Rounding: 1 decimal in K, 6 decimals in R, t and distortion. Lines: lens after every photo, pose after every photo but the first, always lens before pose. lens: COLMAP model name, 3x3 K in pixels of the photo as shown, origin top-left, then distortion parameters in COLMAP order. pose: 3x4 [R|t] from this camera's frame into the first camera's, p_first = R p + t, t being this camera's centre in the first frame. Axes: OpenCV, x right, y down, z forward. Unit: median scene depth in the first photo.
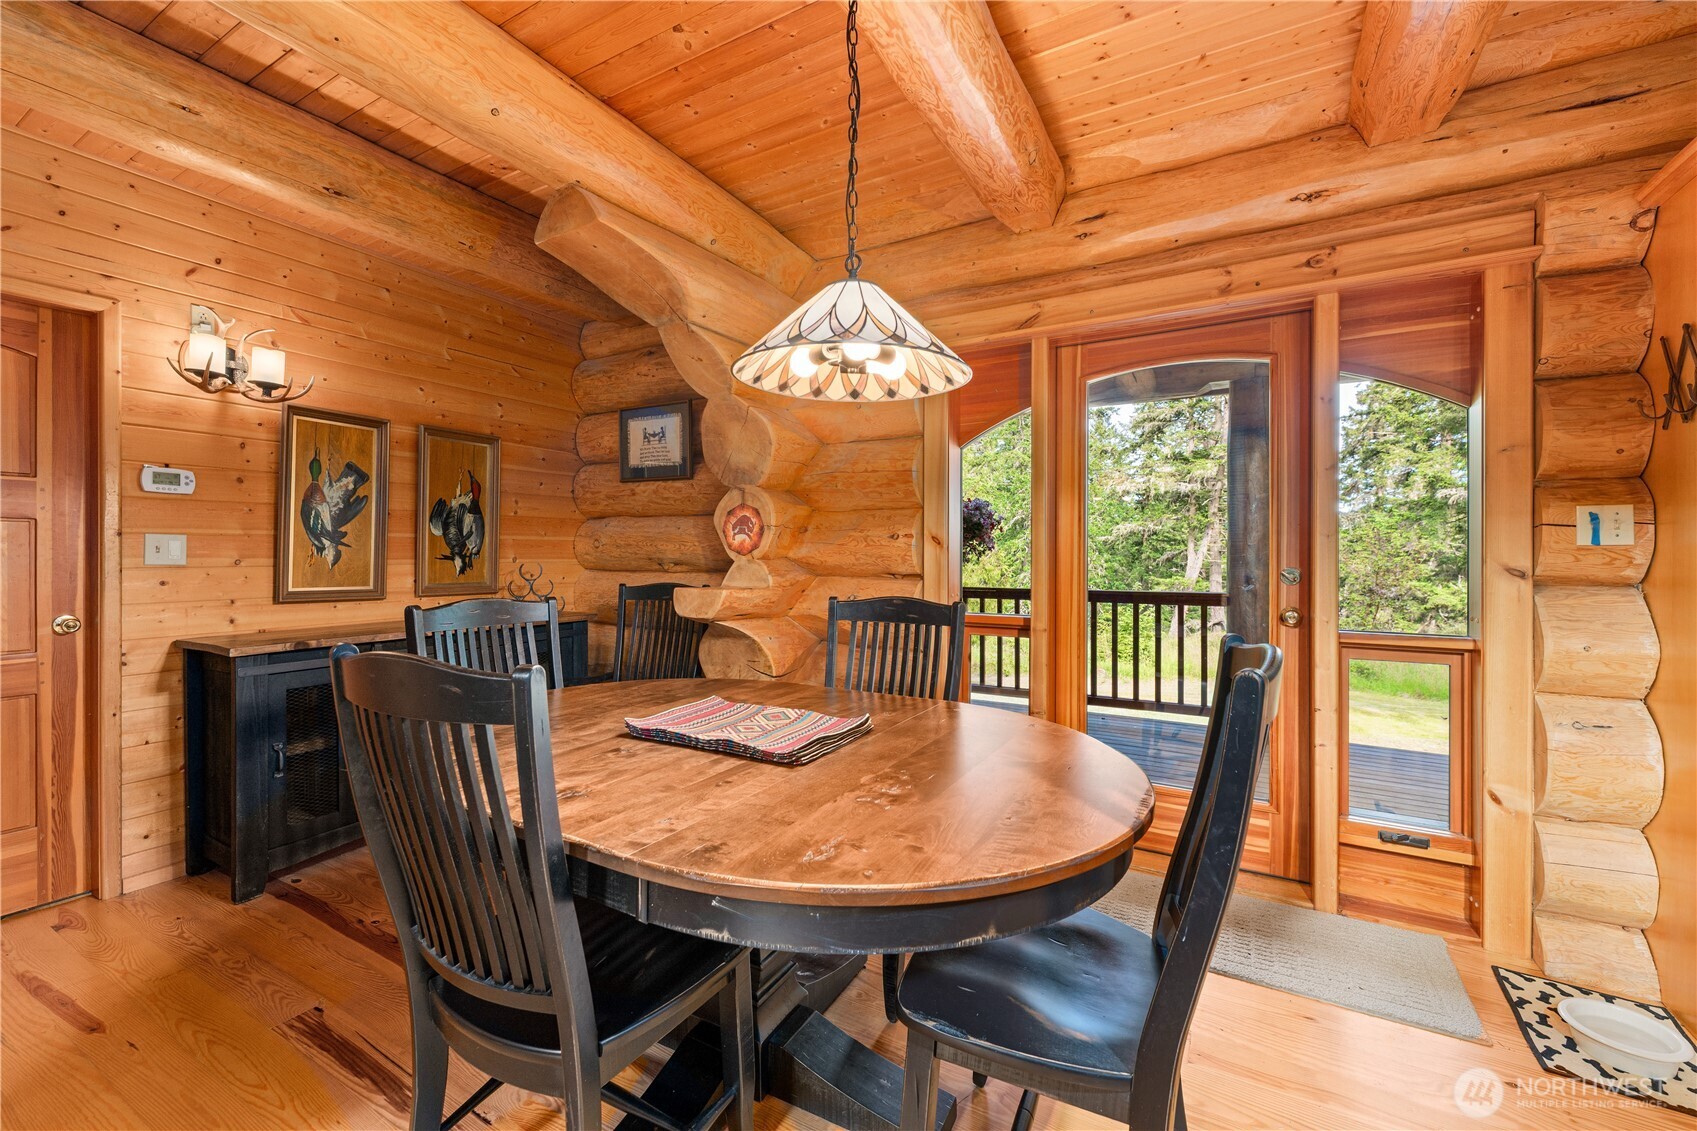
lens RADIAL K [[691.4, 0, 837.8], [0, 691.4, 561.5], [0, 0, 1]] dist [0.001767, -0.000914]
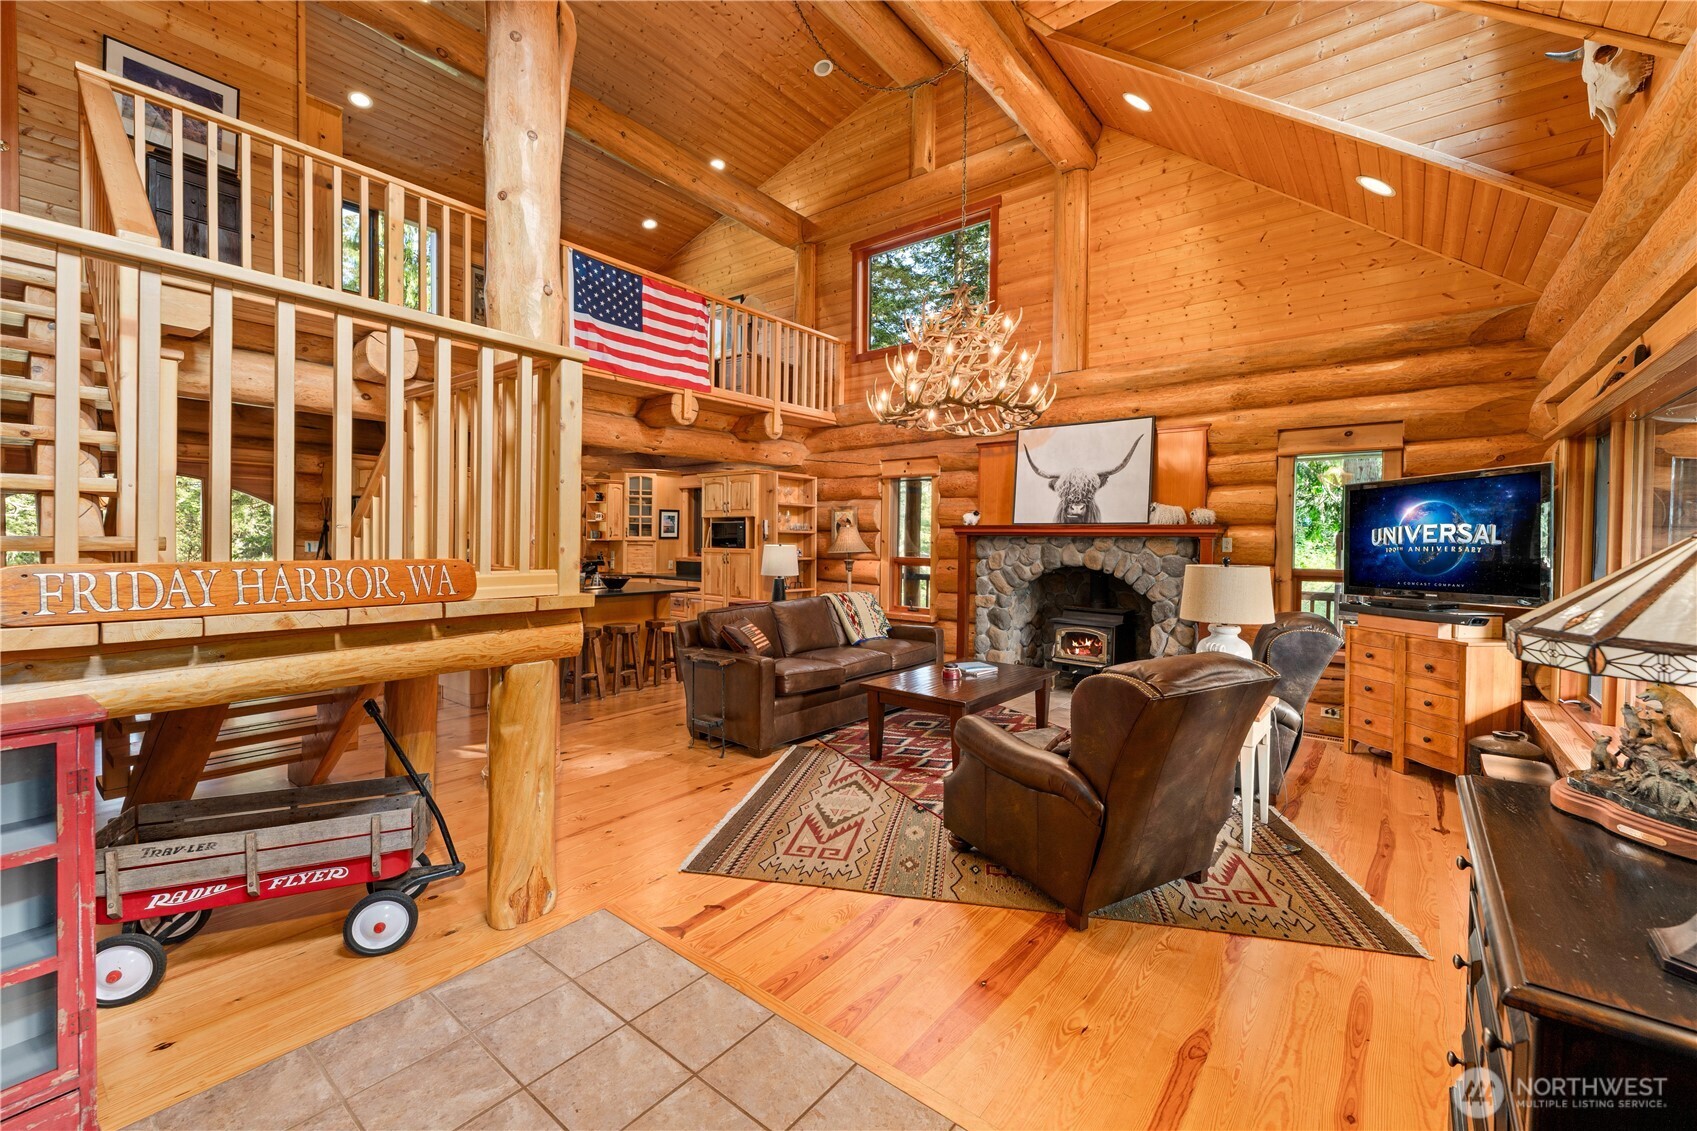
lens RADIAL K [[691.4, 0, 827.5], [0, 691.4, 547.7], [0, 0, 1]] dist [0.001767, -0.000914]
pose [[0.156930, -0.015751, 0.987484, -1.678470], [-0.008029, 0.999819, 0.017224, -0.107969], [-0.987577, -0.010631, 0.156775, -1.832039]]
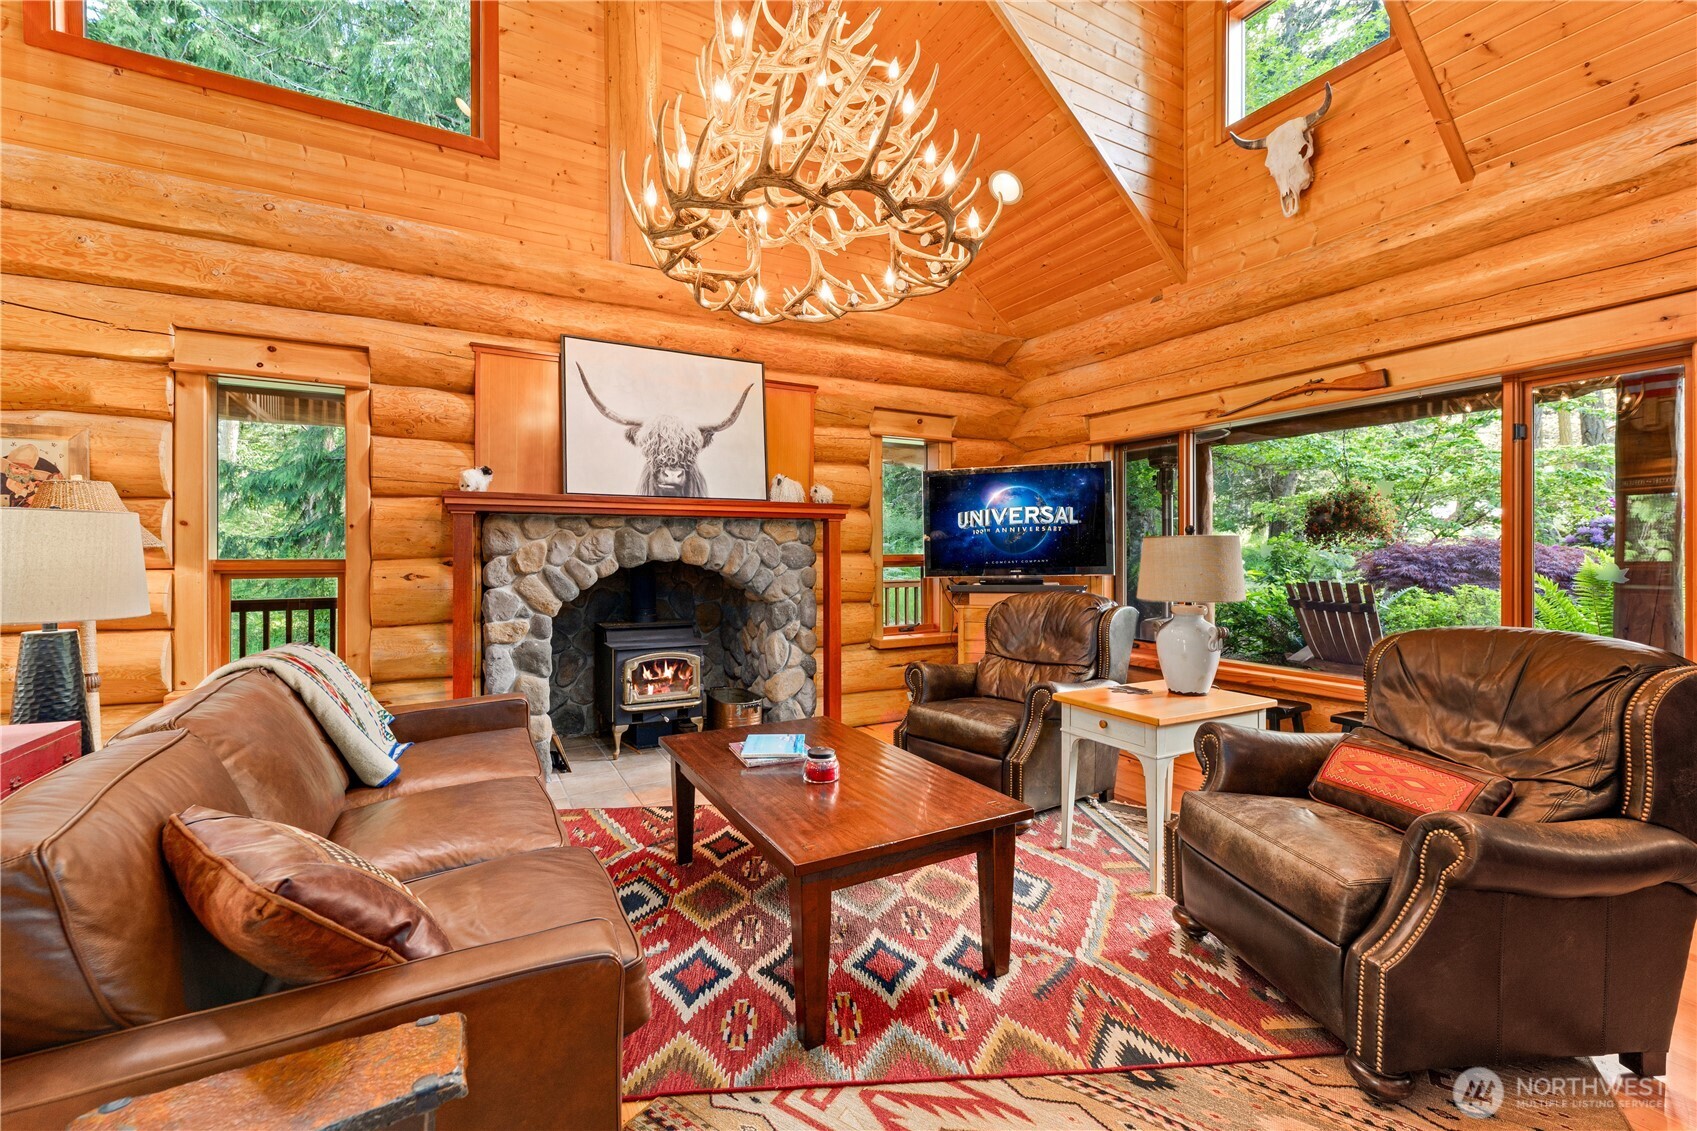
lens RADIAL K [[691.4, 0, 846.3], [0, 691.4, 552.8], [0, 0, 1]] dist [0.001767, -0.000914]
pose [[-0.862860, 0.006676, 0.505398, -0.245575], [0.006880, 0.999975, -0.001463, -0.016918], [-0.505396, 0.002215, -0.862885, -1.079644]]
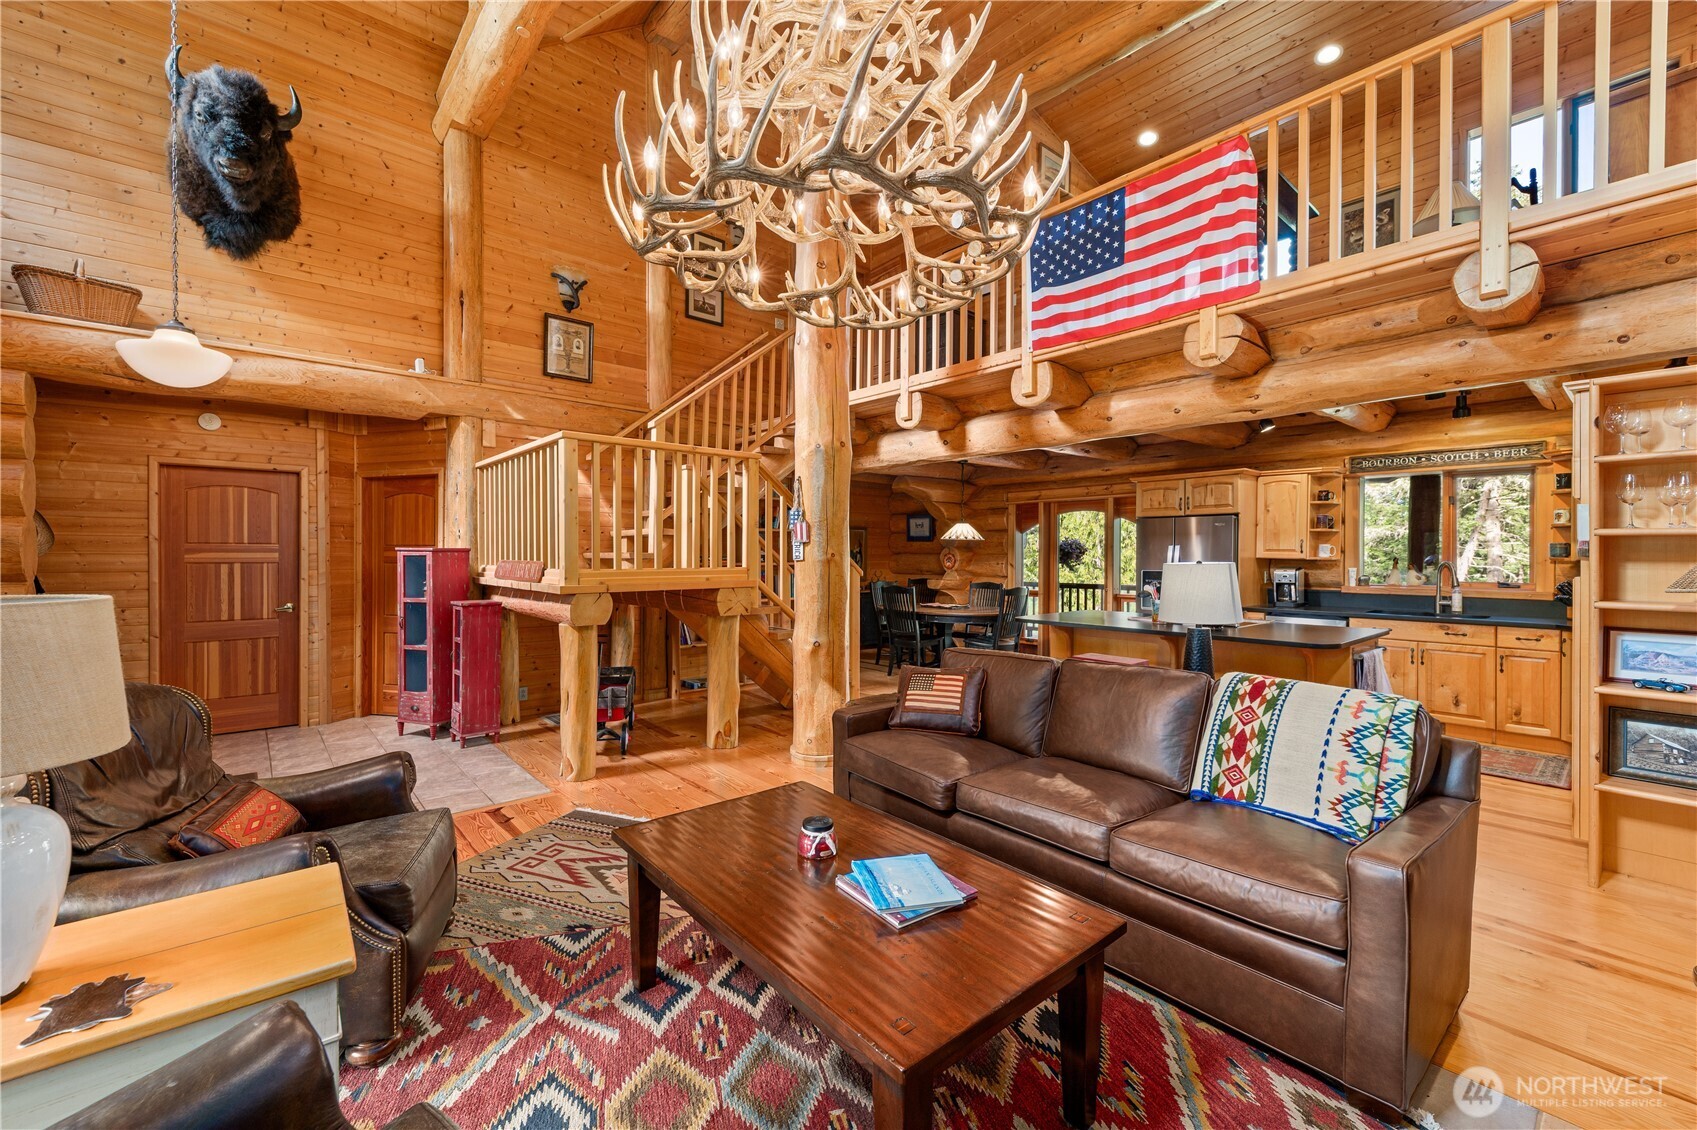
lens RADIAL K [[691.4, 0, 858.8], [0, 691.4, 551.3], [0, 0, 1]] dist [0.001767, -0.000914]
pose [[0.950033, -0.001713, -0.312143, 0.576451], [-0.001878, 0.999935, -0.011203, -0.073075], [0.312143, 0.011229, 0.949969, -2.672191]]
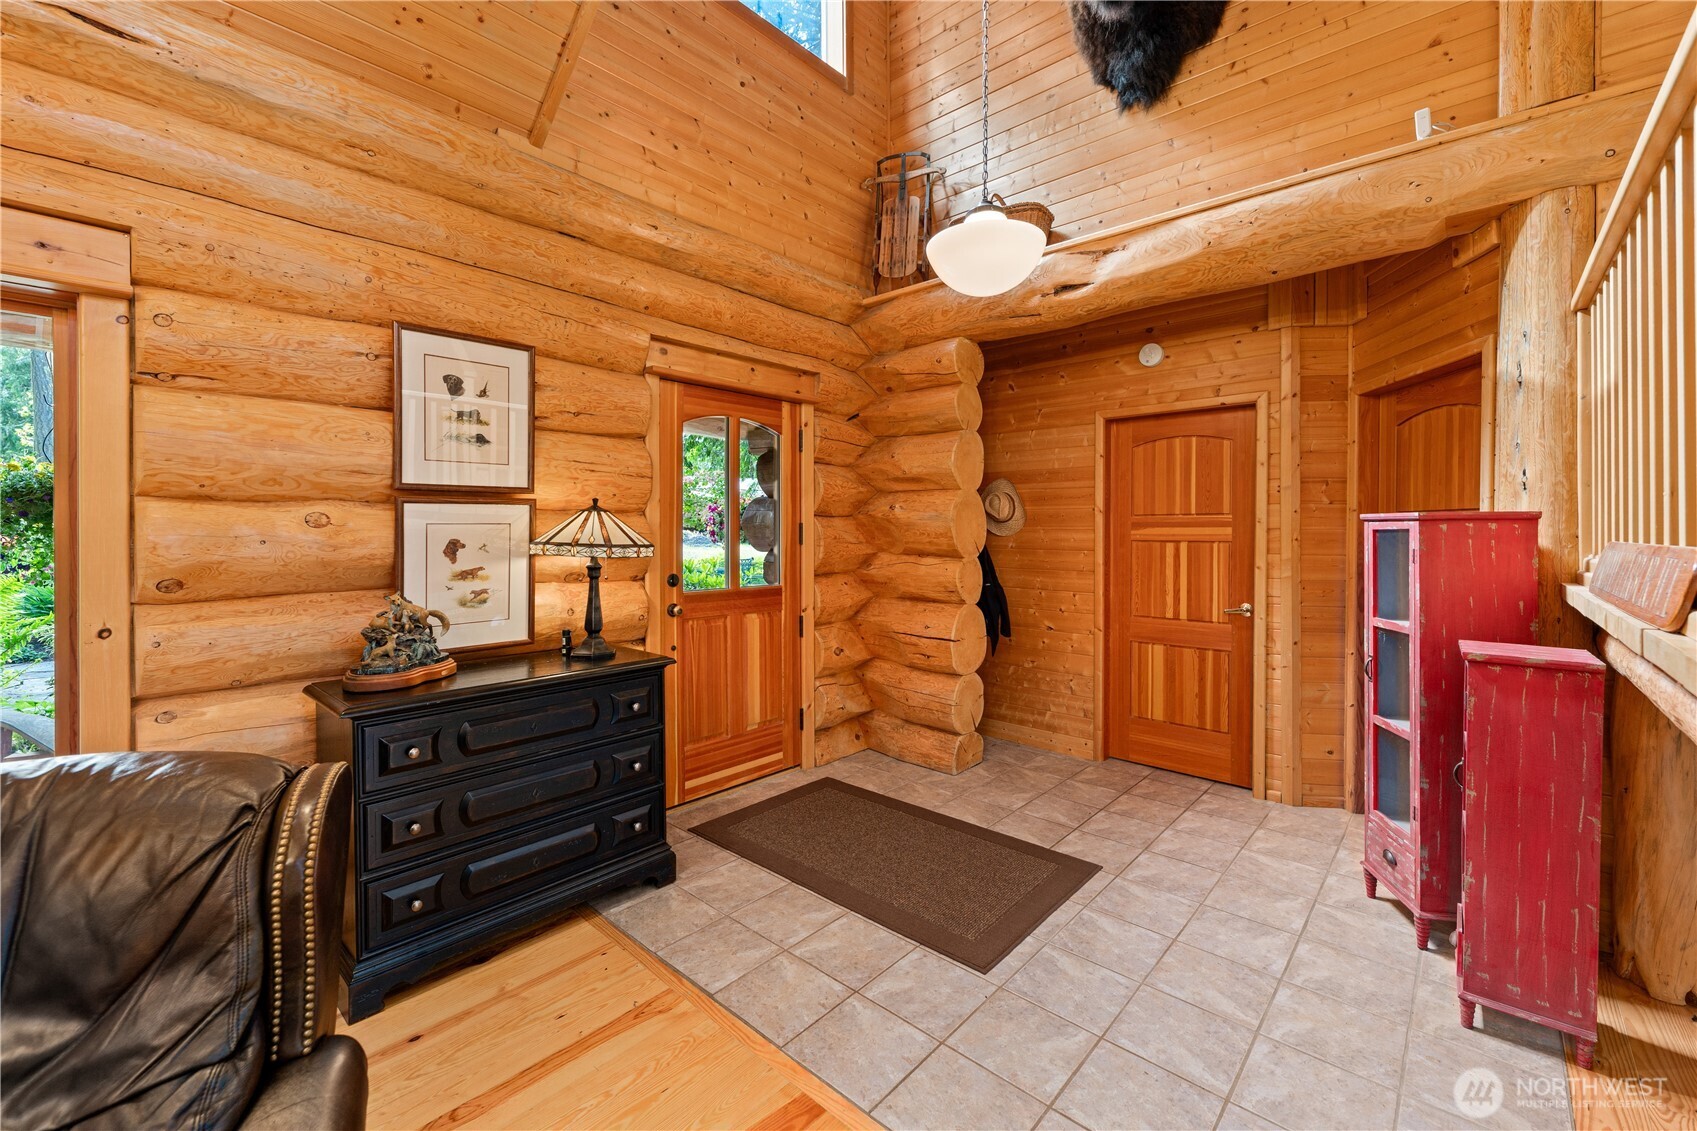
lens RADIAL K [[691.4, 0, 855.0], [0, 691.4, 541.5], [0, 0, 1]] dist [0.001767, -0.000914]
pose [[-0.211255, 0.010711, -0.977372, -0.238465], [-0.007551, 0.999892, 0.012590, -0.071604], [0.977402, 0.010040, -0.211151, -1.632434]]
